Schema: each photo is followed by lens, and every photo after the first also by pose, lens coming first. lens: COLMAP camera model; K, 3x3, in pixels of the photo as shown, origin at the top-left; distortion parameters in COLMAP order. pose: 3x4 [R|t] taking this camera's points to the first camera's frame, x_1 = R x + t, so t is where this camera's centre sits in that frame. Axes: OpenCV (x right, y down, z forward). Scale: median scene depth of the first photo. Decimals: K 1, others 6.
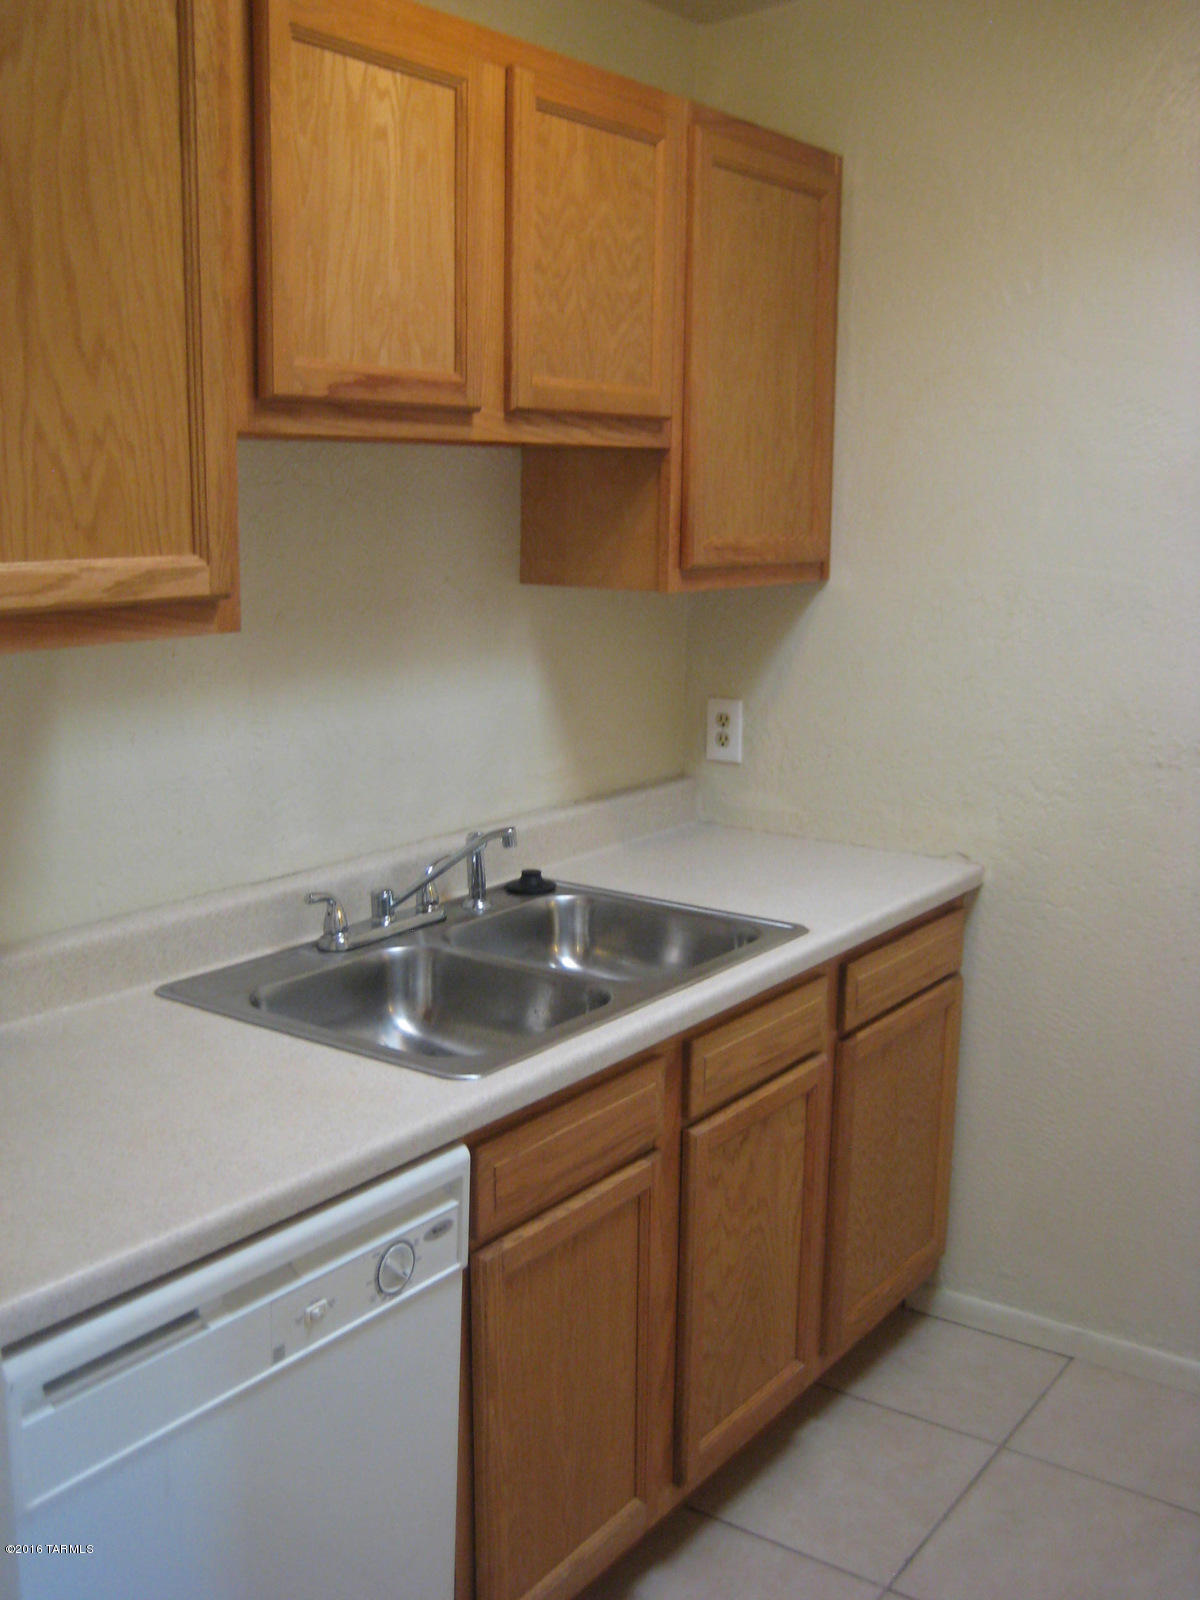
lens RADIAL K [[1646.3, 0, 600.0], [0, 1646.3, 800.0], [0, 0, 1]] dist [-0.170210, 0.311829]
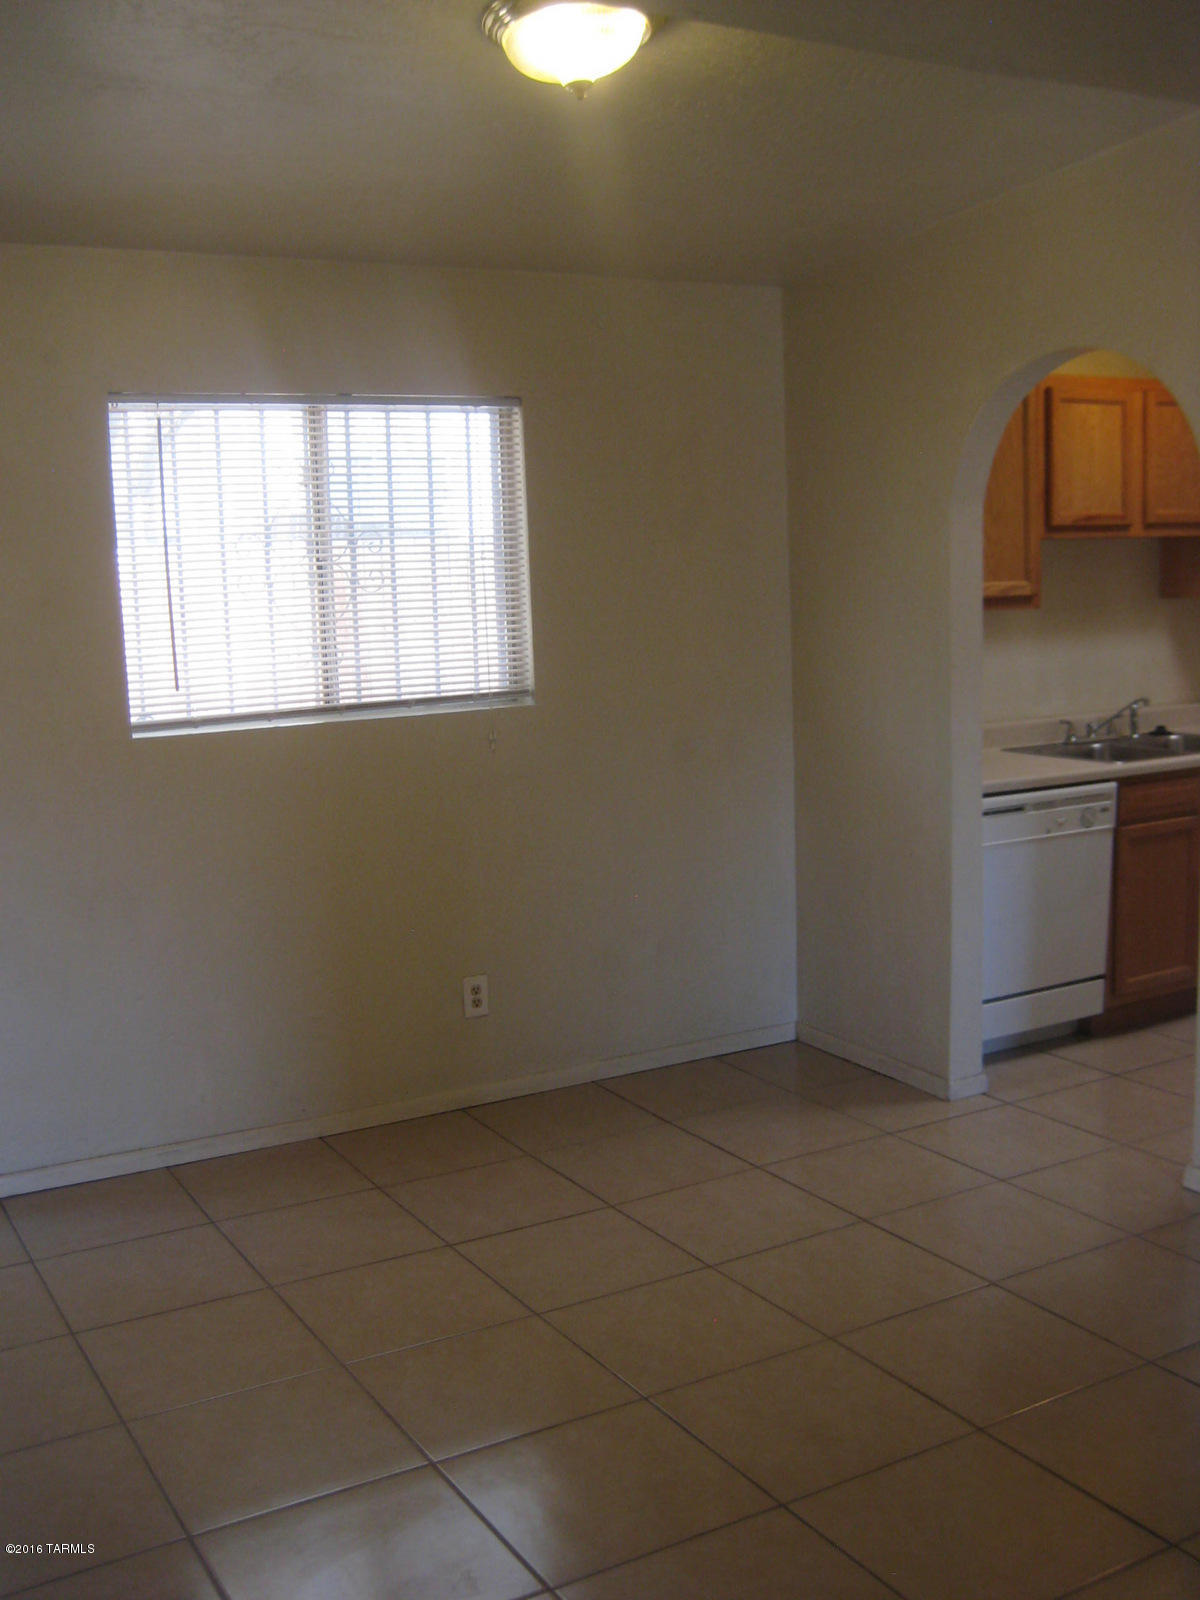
lens RADIAL K [[1646.3, 0, 600.0], [0, 1646.3, 800.0], [0, 0, 1]] dist [-0.170210, 0.311829]
pose [[0.903258, 0.018632, -0.428693, 0.286003], [-0.040294, 0.998325, -0.041511, 0.352730], [0.427202, 0.054769, 0.902496, -1.735656]]
